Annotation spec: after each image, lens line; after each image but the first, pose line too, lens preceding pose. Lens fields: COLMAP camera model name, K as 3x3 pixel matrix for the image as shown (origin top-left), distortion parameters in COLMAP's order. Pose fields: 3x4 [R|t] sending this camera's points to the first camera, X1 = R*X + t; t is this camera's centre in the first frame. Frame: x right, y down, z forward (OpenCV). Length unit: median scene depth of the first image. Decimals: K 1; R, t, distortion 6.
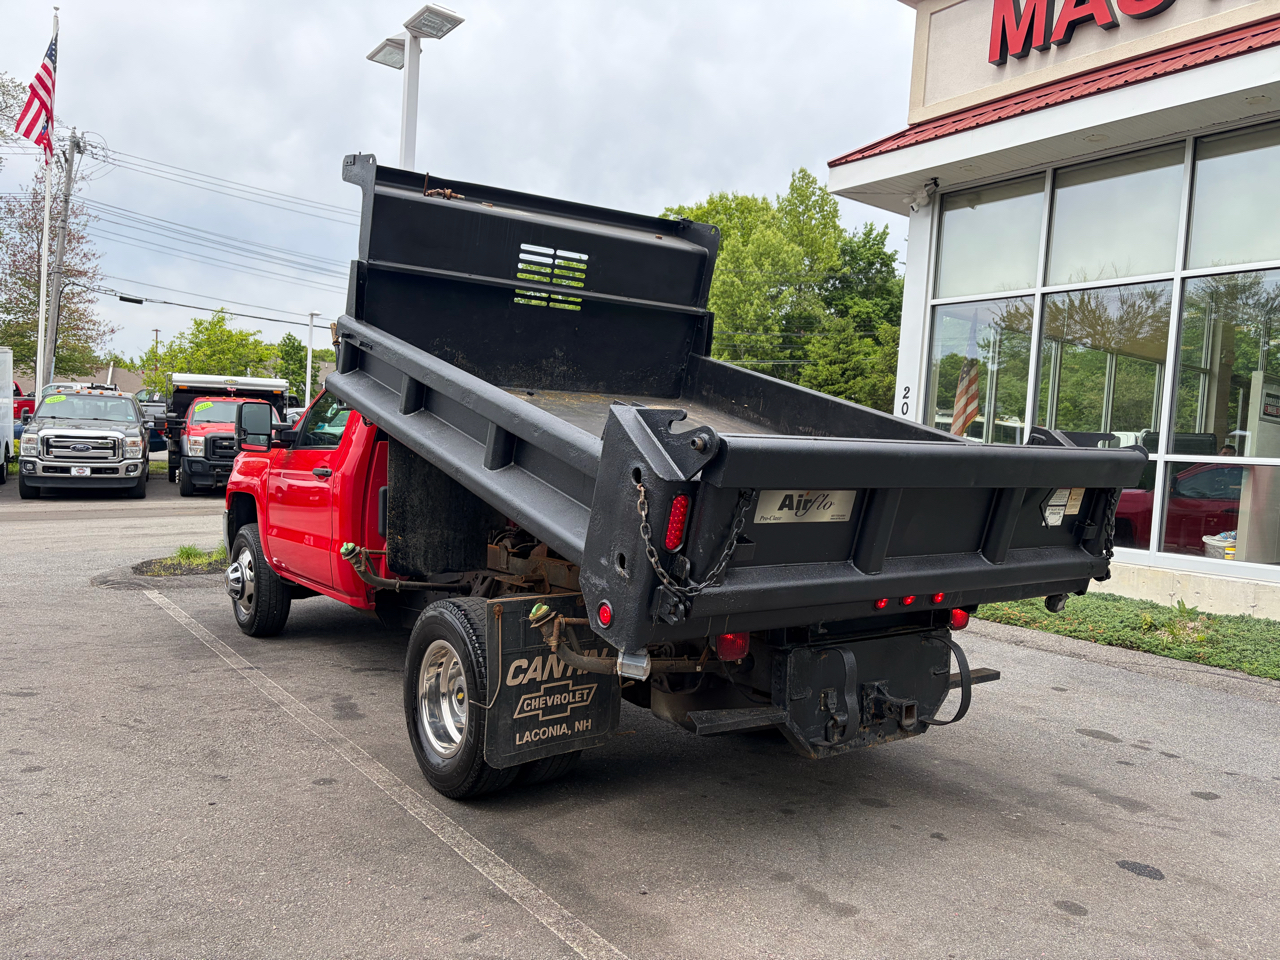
lens RADIAL K [[964.1, 0, 646.5], [0, 964.1, 484.3], [0, 0, 1]] dist [0.043885, -0.039889]
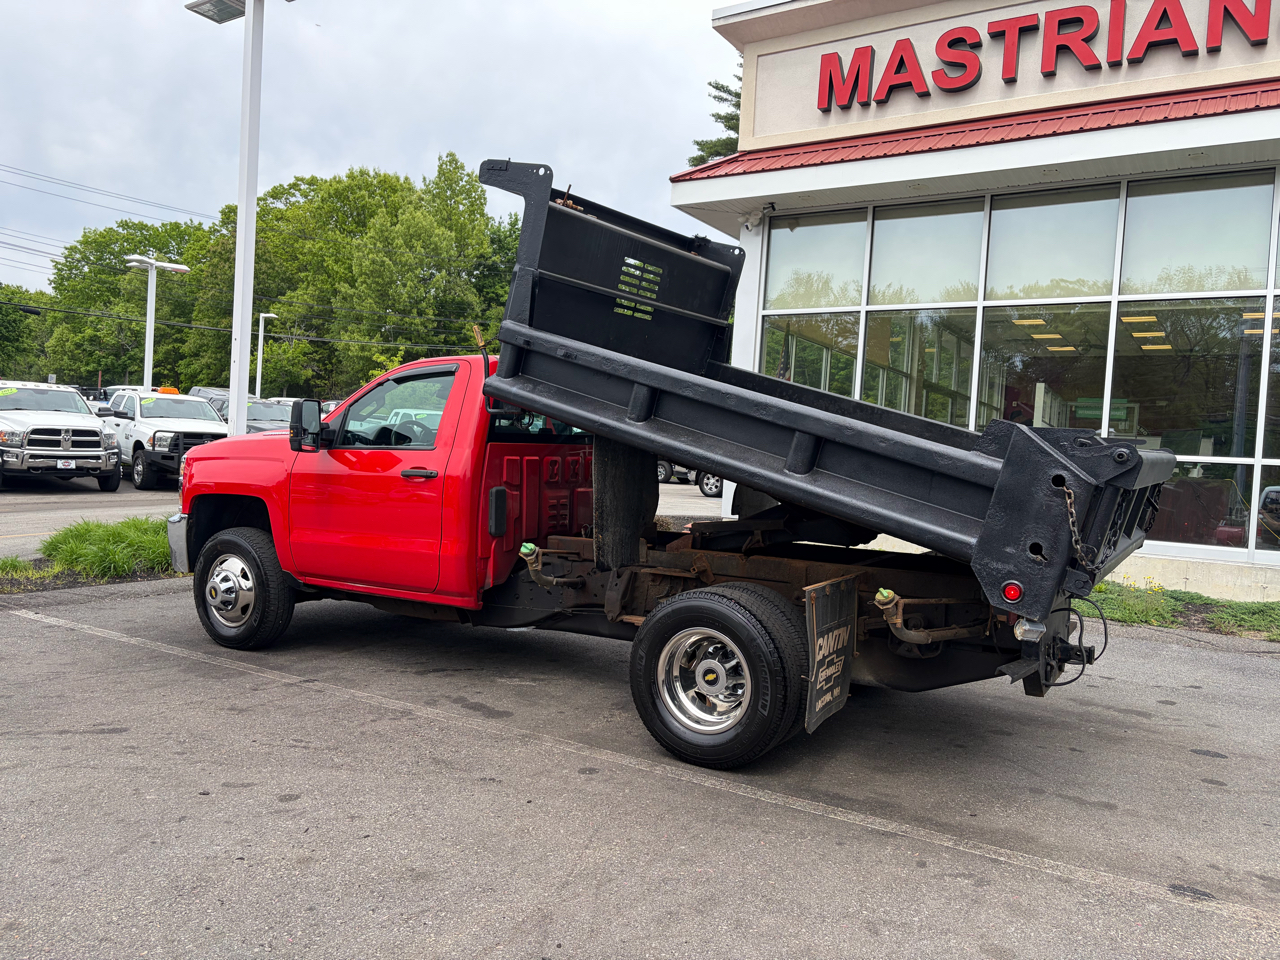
lens RADIAL K [[964.1, 0, 637.4], [0, 964.1, 481.2], [0, 0, 1]] dist [0.043885, -0.039889]
pose [[0.928152, -0.016537, 0.371834, -0.403497], [0.011678, 0.999814, 0.015317, -0.014196], [-0.372018, -0.009874, 0.928173, 0.005198]]
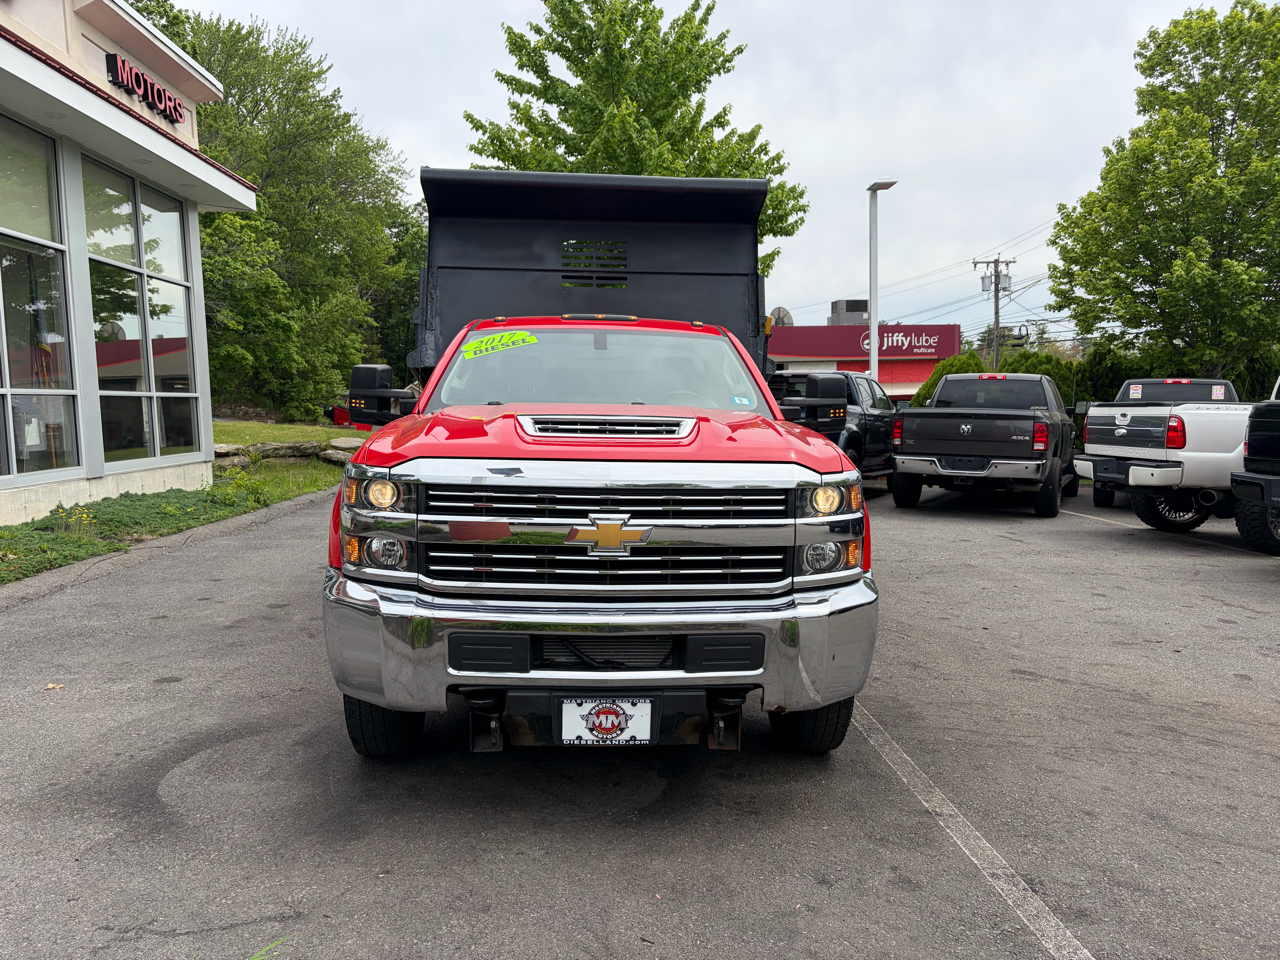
lens RADIAL K [[964.1, 0, 635.5], [0, 964.1, 467.5], [0, 0, 1]] dist [0.043885, -0.039889]
pose [[-0.836344, -0.085794, 0.541450, -0.644904], [-0.018851, 0.991595, 0.128003, -0.096553], [-0.547880, 0.096847, -0.830932, 1.593487]]
